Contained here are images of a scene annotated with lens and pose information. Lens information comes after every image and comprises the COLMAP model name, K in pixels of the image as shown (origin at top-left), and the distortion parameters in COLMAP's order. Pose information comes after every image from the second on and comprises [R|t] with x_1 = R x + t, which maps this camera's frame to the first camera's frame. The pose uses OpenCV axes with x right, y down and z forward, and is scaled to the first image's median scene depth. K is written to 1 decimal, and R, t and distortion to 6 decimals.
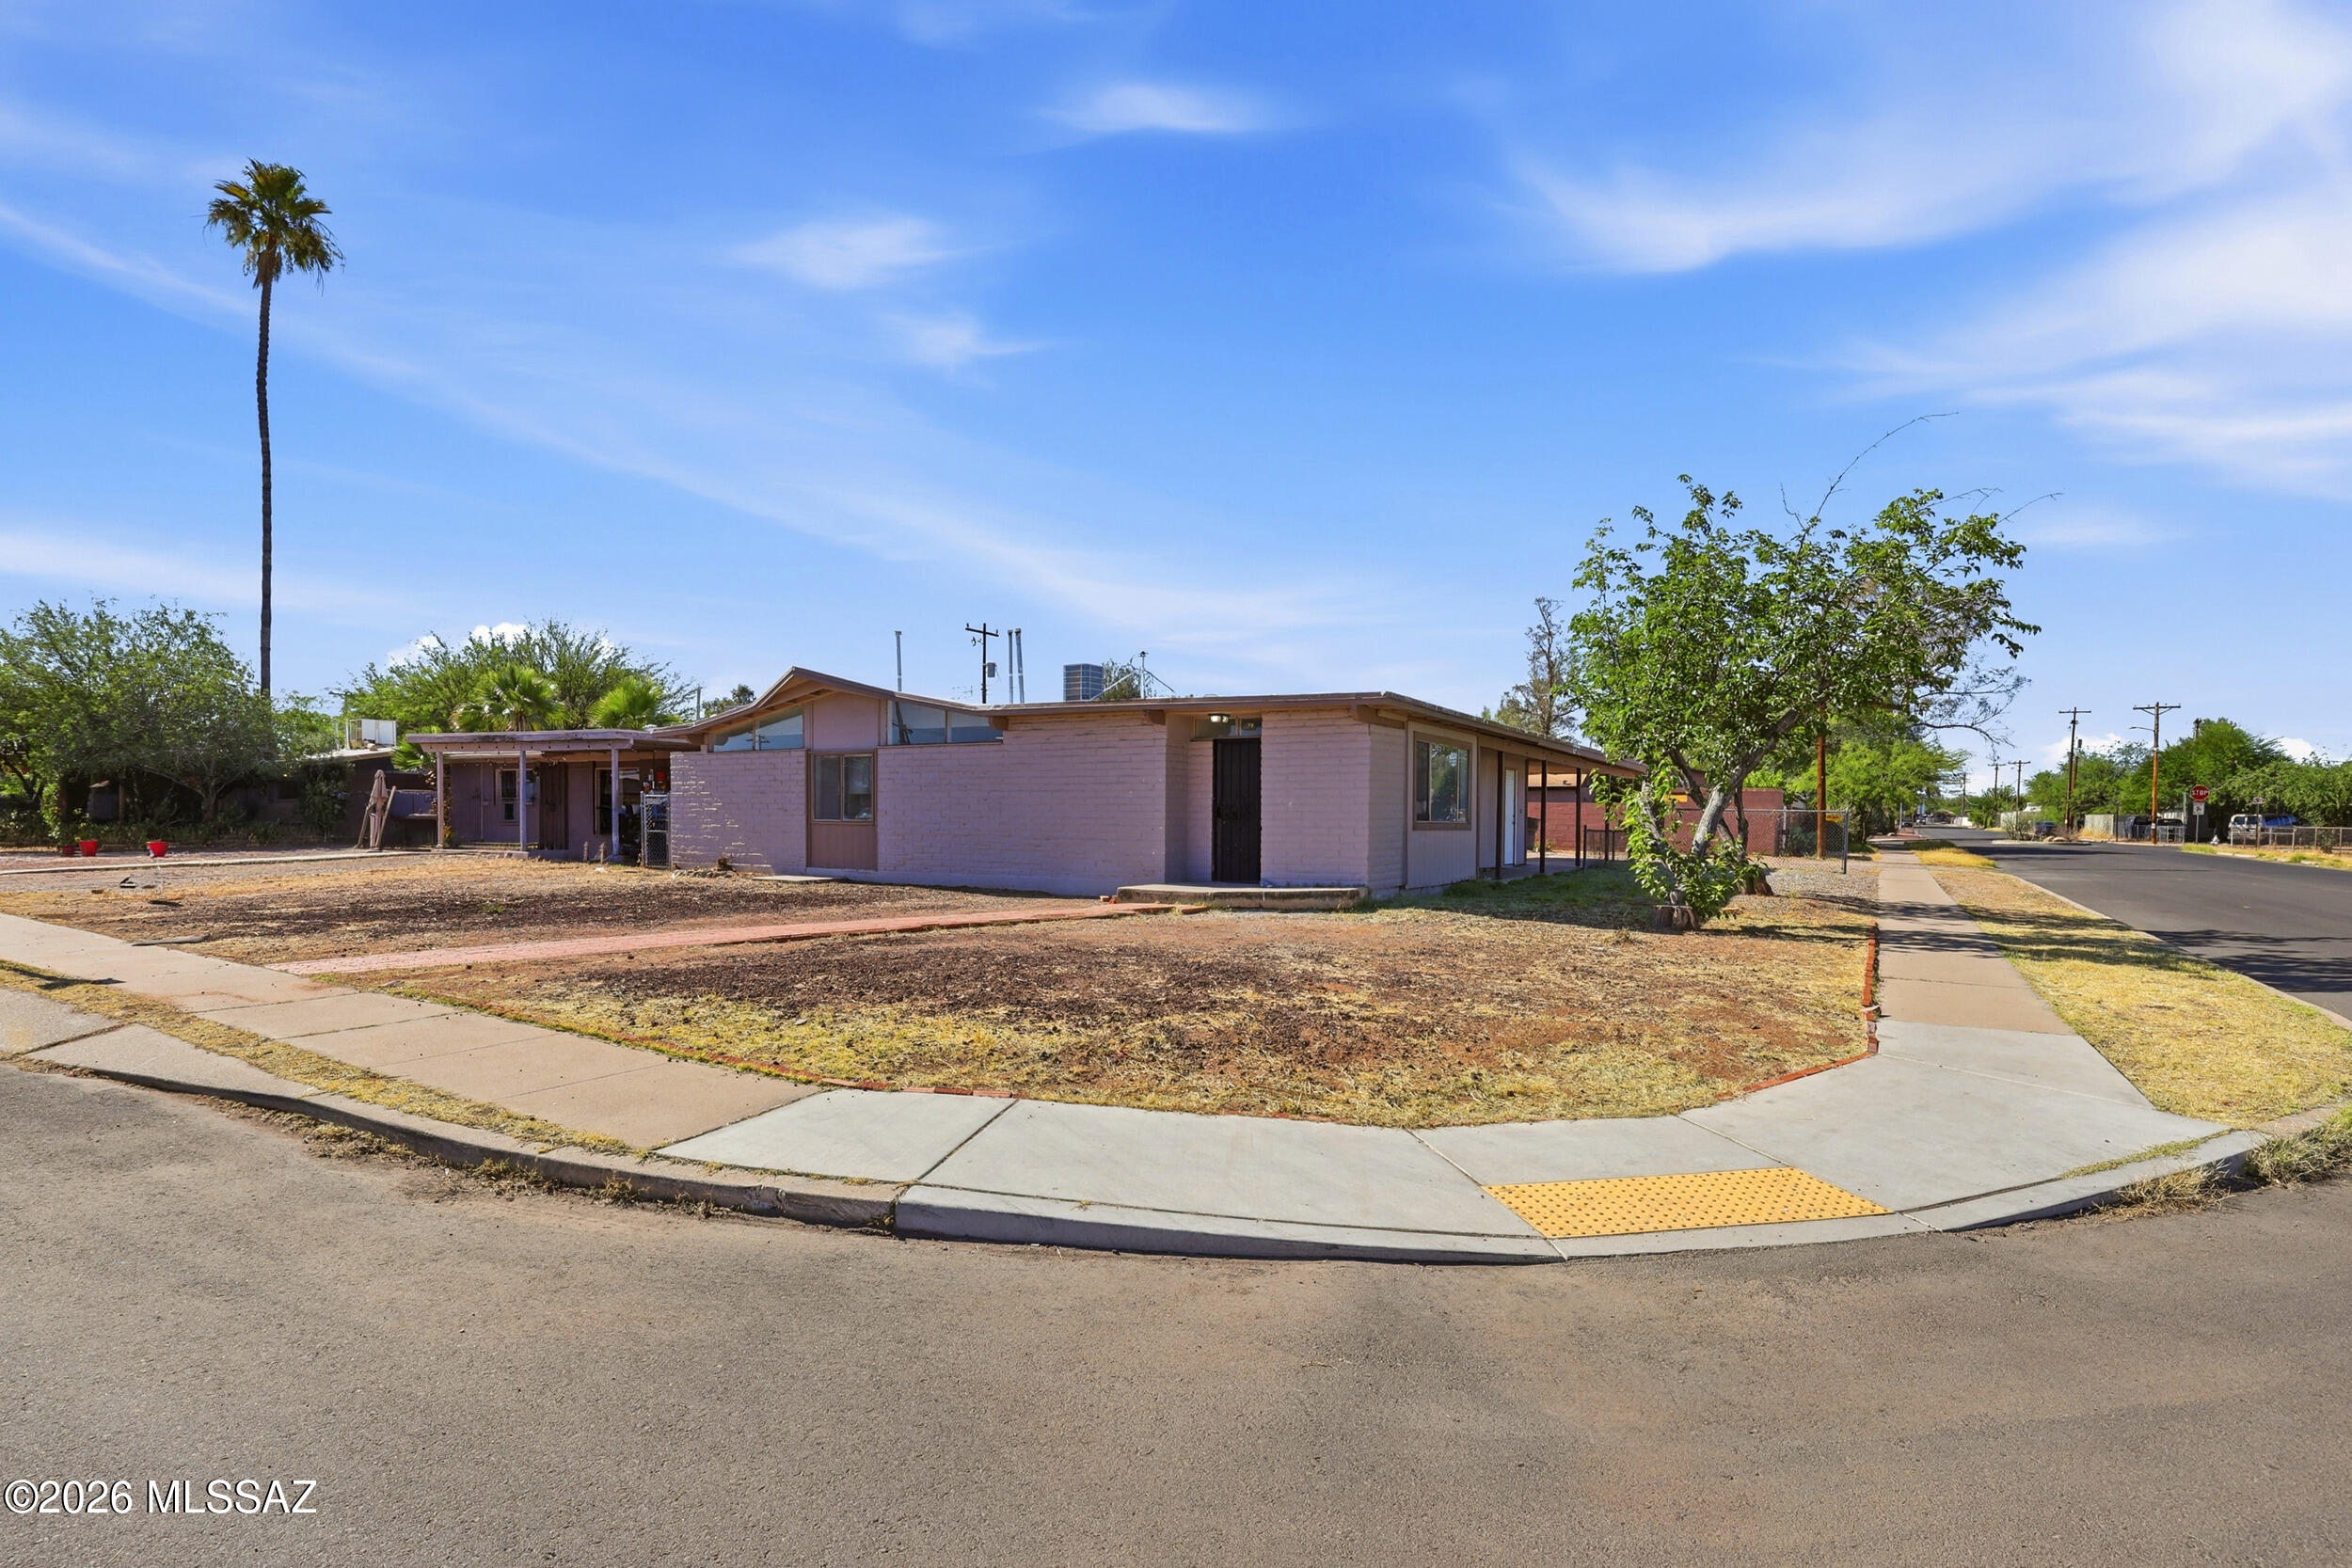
lens RADIAL K [[1159.1, 0, 1184.3], [0, 1159.1, 813.4], [0, 0, 1]] dist [-0.030304, -0.000548]
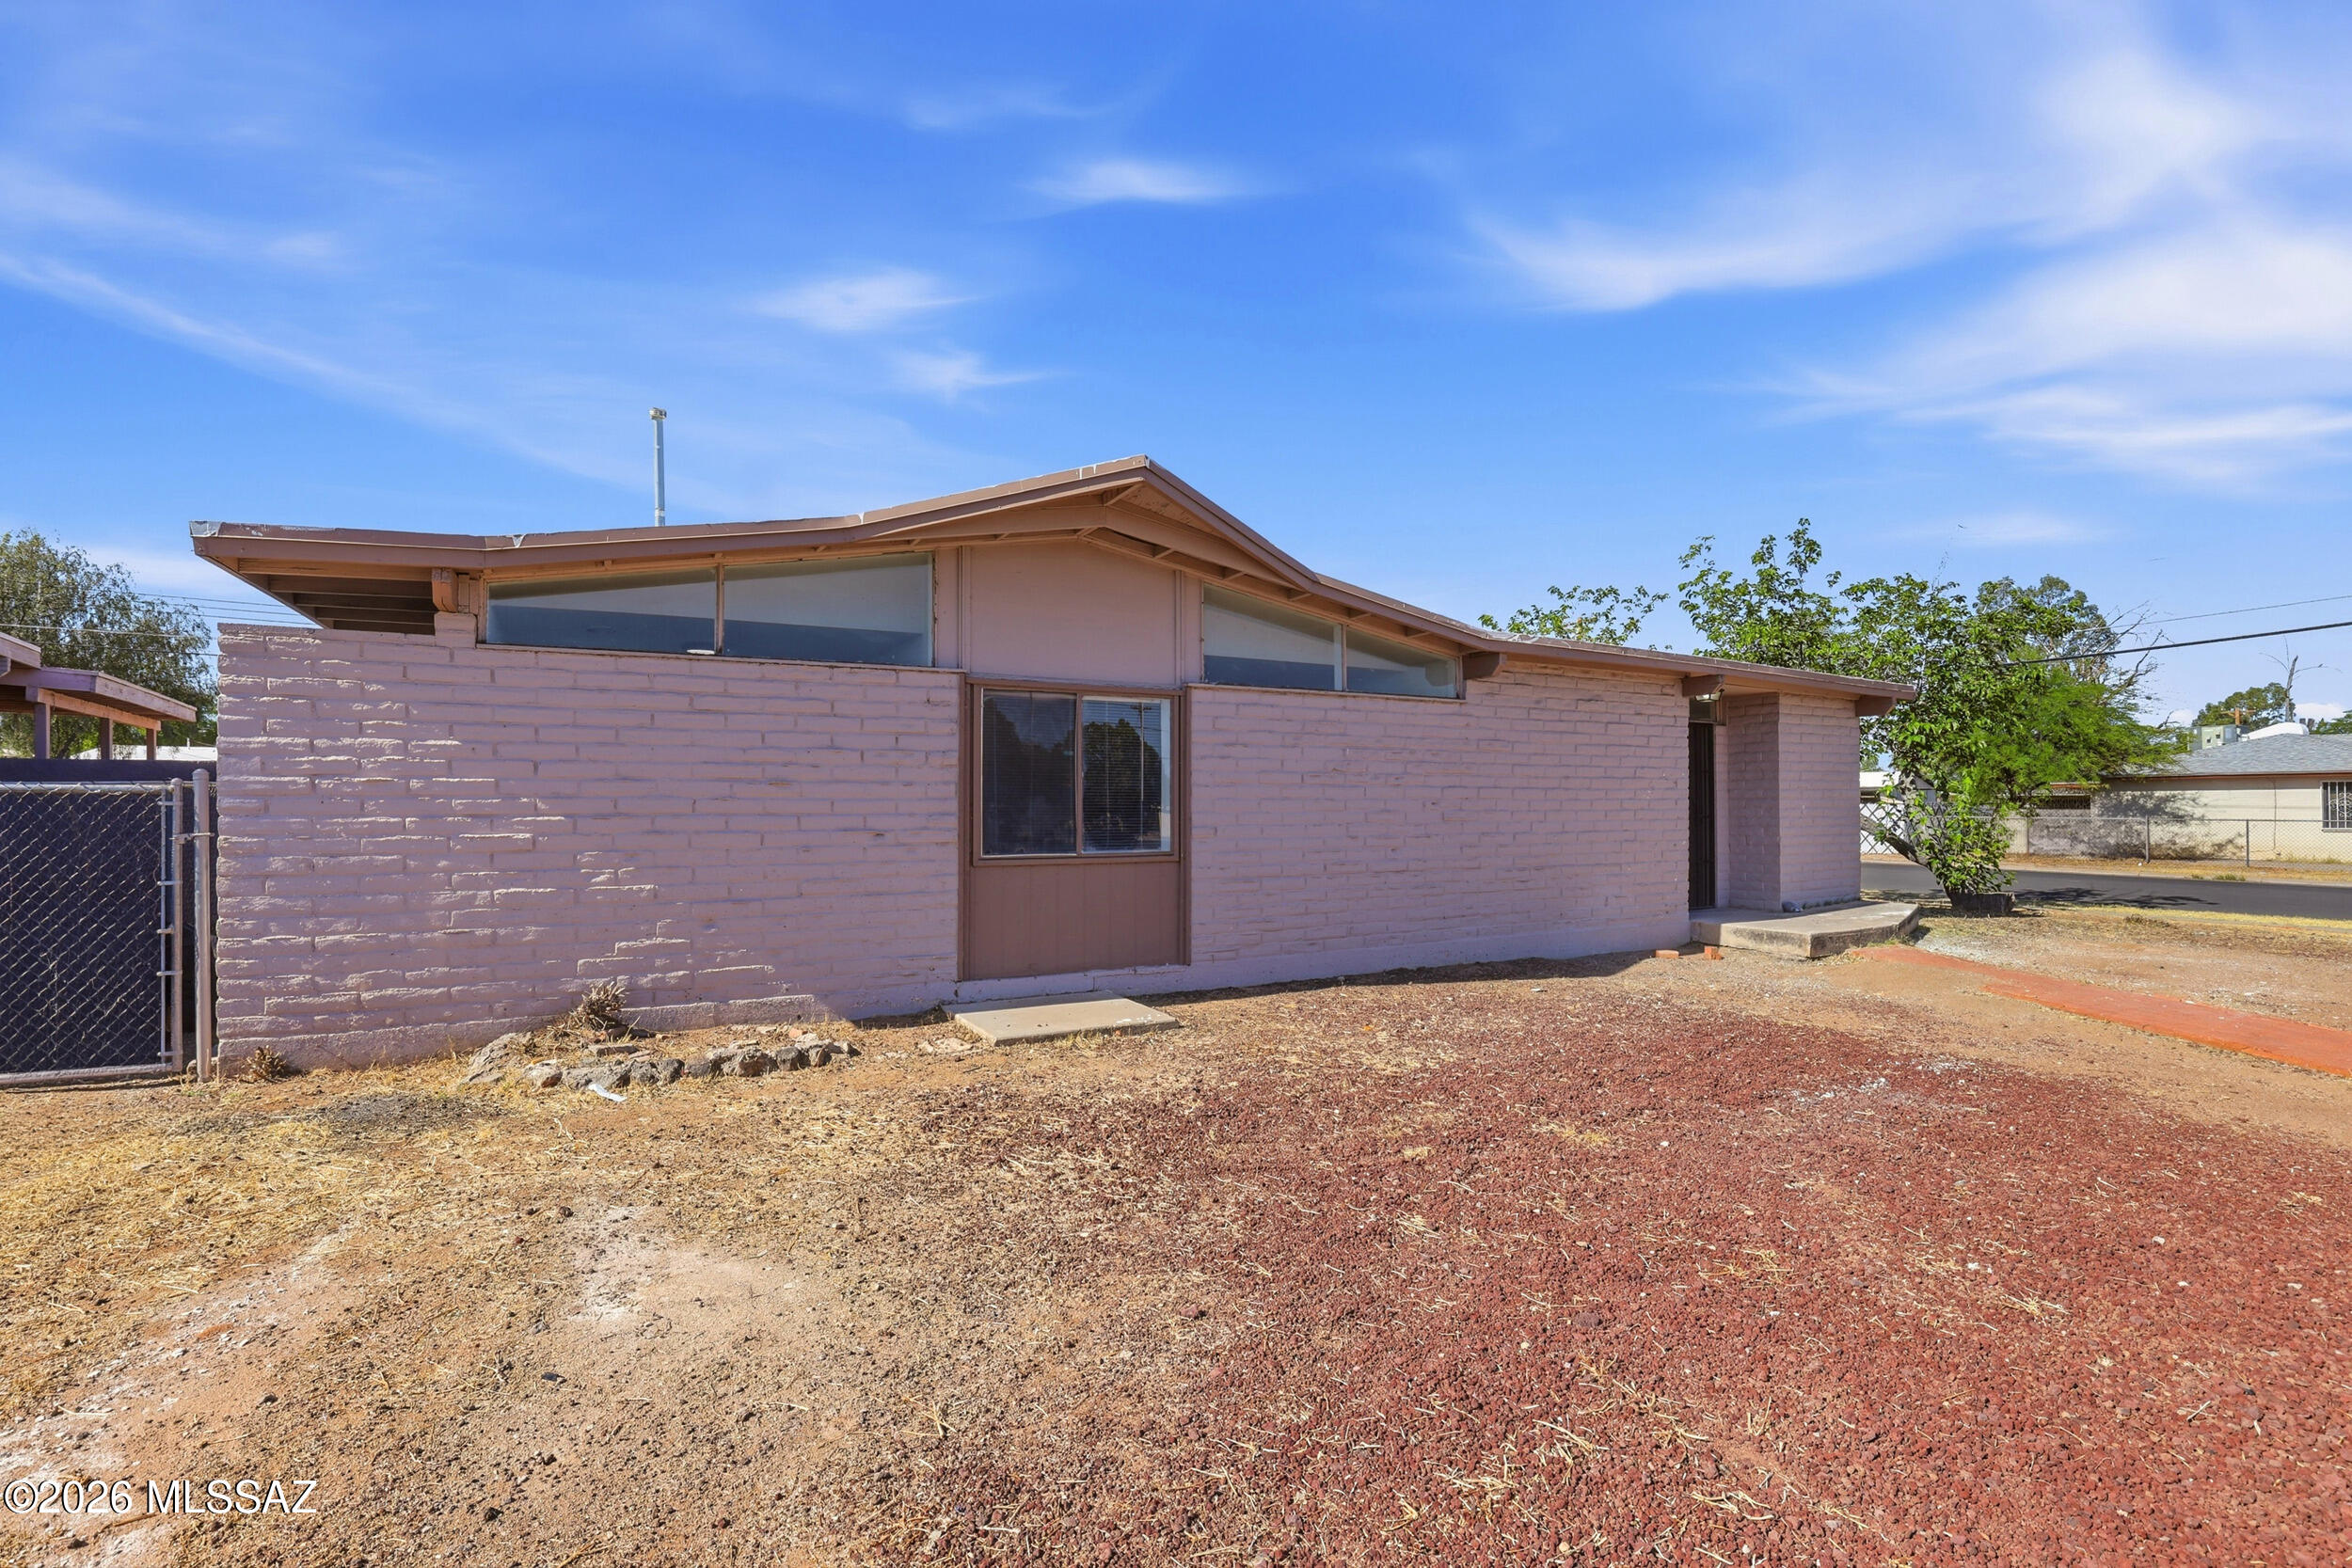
lens RADIAL K [[1073.7, 0, 1176.0], [0, 1073.7, 784.0], [0, 0, 1]] dist [-0.029135, 0.000326]
pose [[0.502335, 0.009356, 0.864622, -0.621325], [0.005424, 0.999888, -0.013971, -0.013556], [-0.864656, 0.011708, 0.502228, 0.797918]]
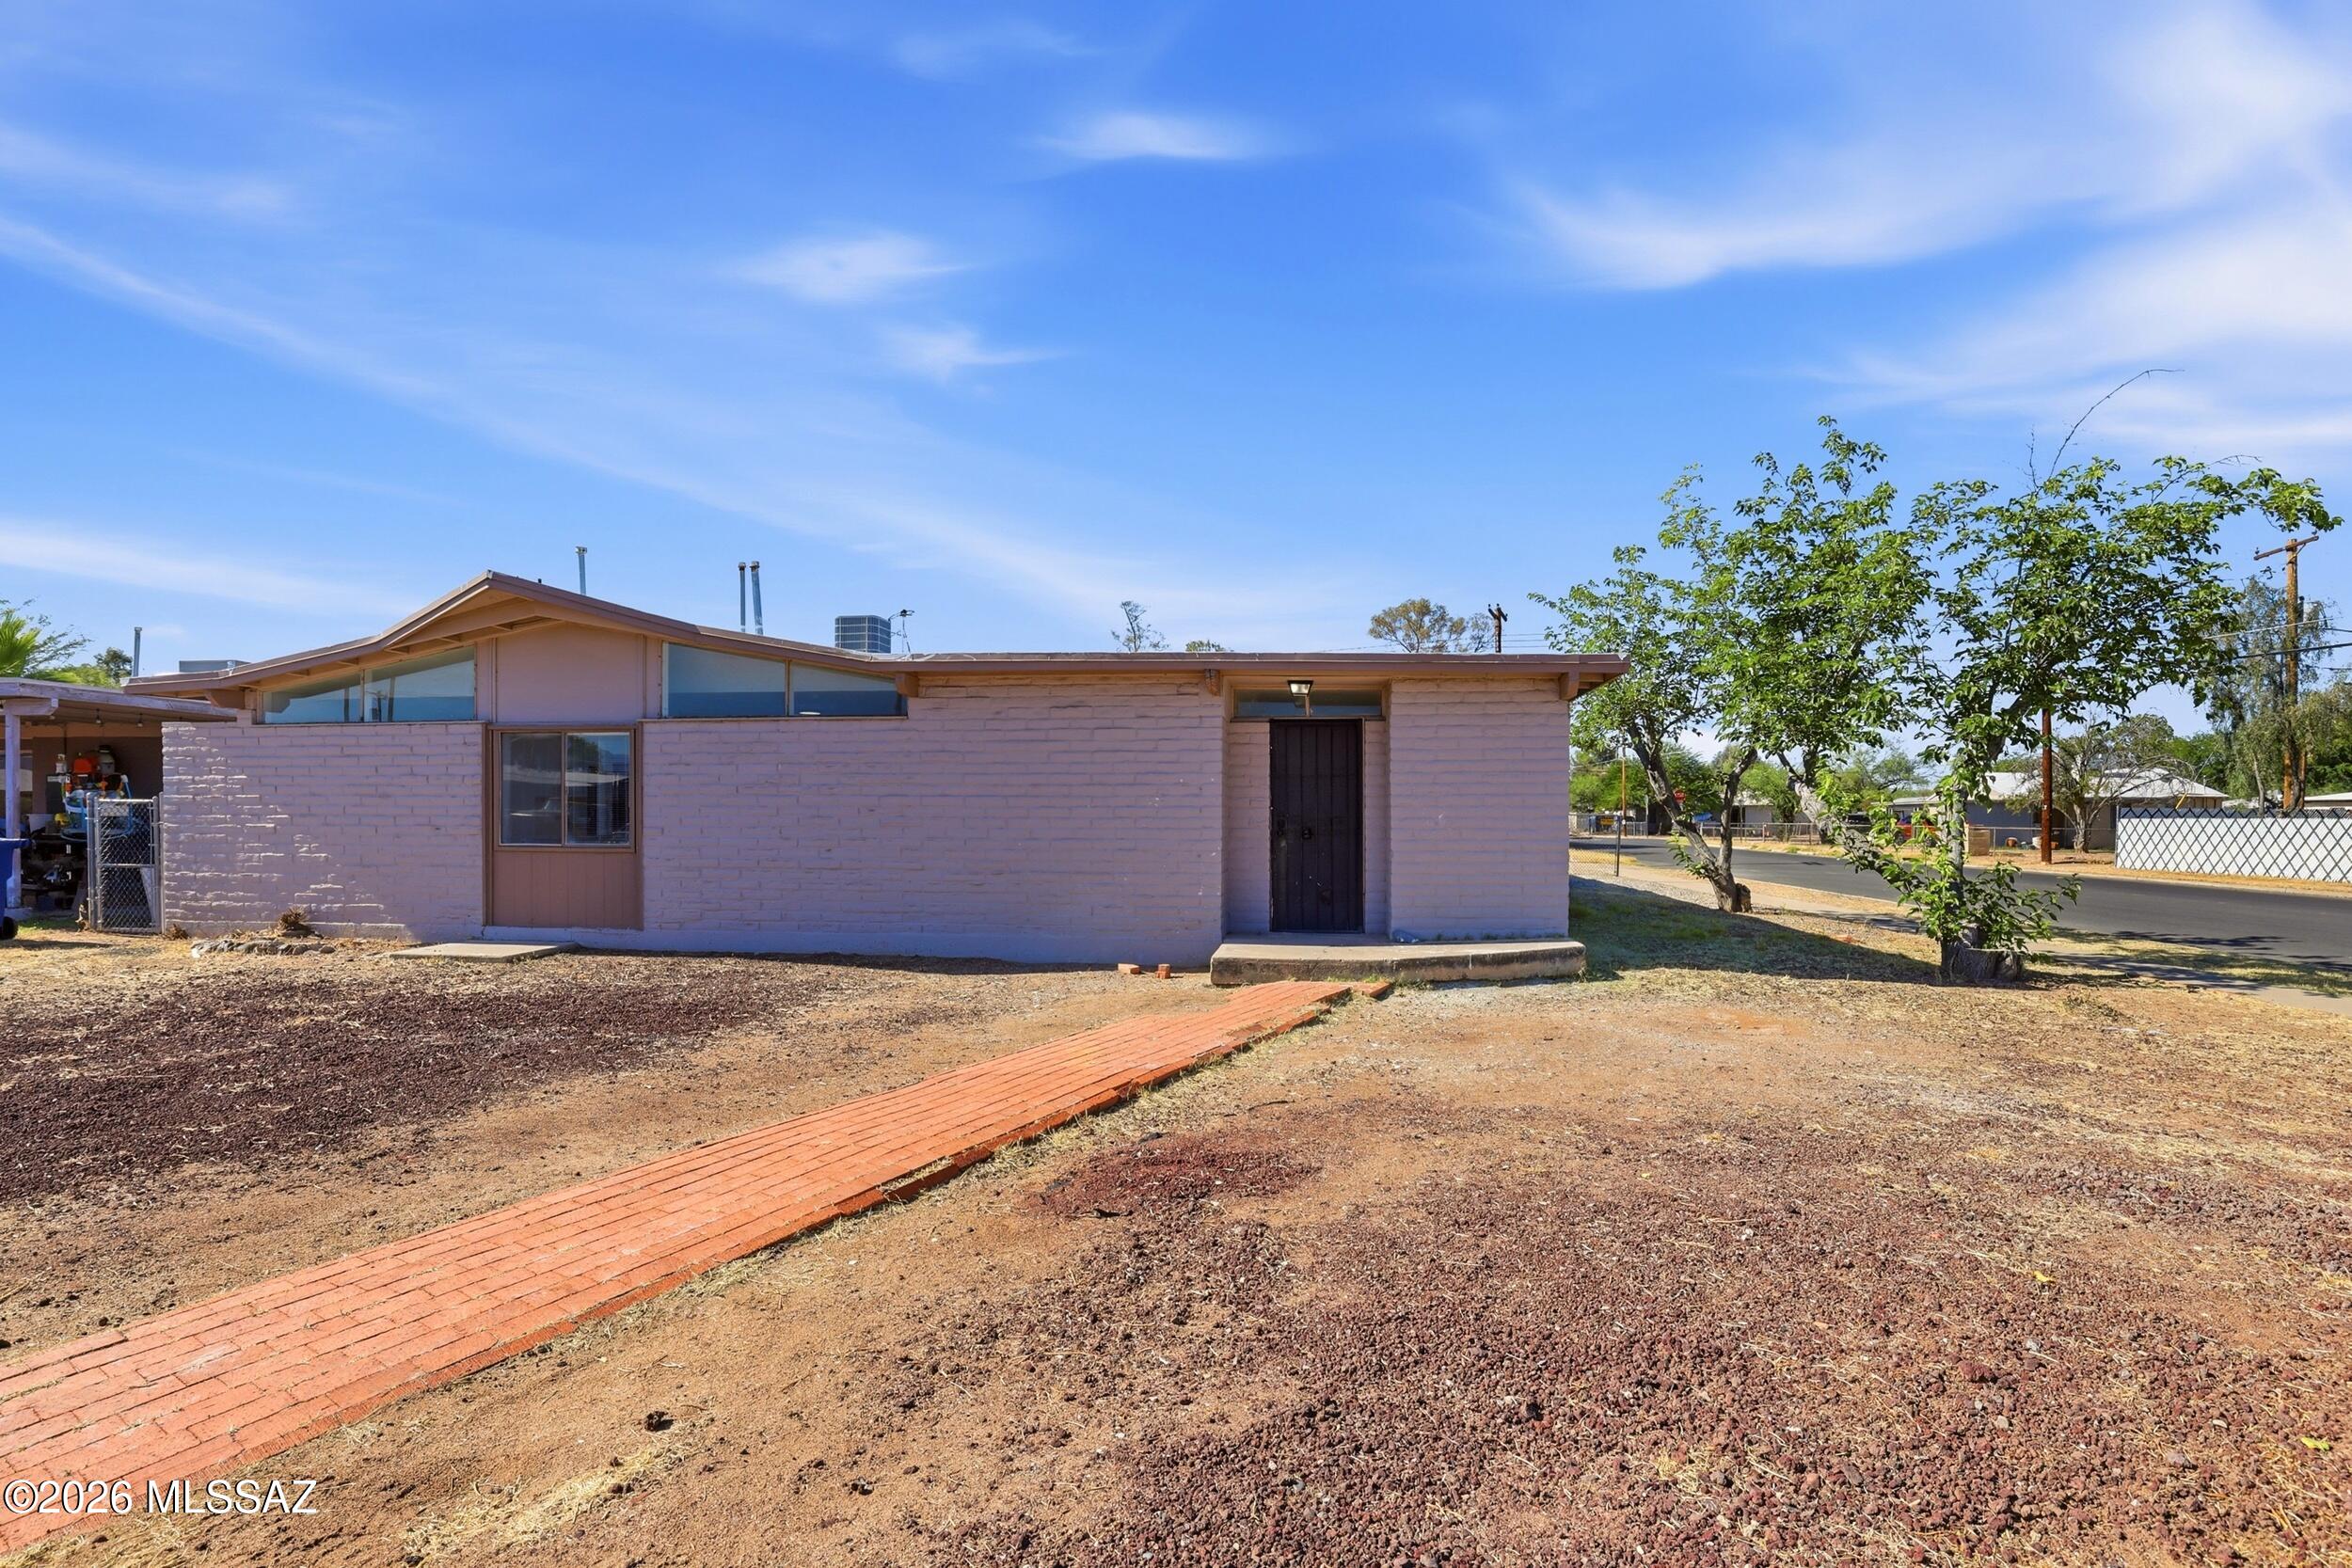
lens RADIAL K [[1146.0, 0, 1176.3], [0, 1146.0, 809.8], [0, 0, 1]] dist [-0.030005, 0.000180]
pose [[0.914913, -0.000643, 0.403651, -0.250539], [0.003119, 0.999980, -0.005475, -0.007594], [-0.403639, 0.006268, 0.914897, 0.360809]]
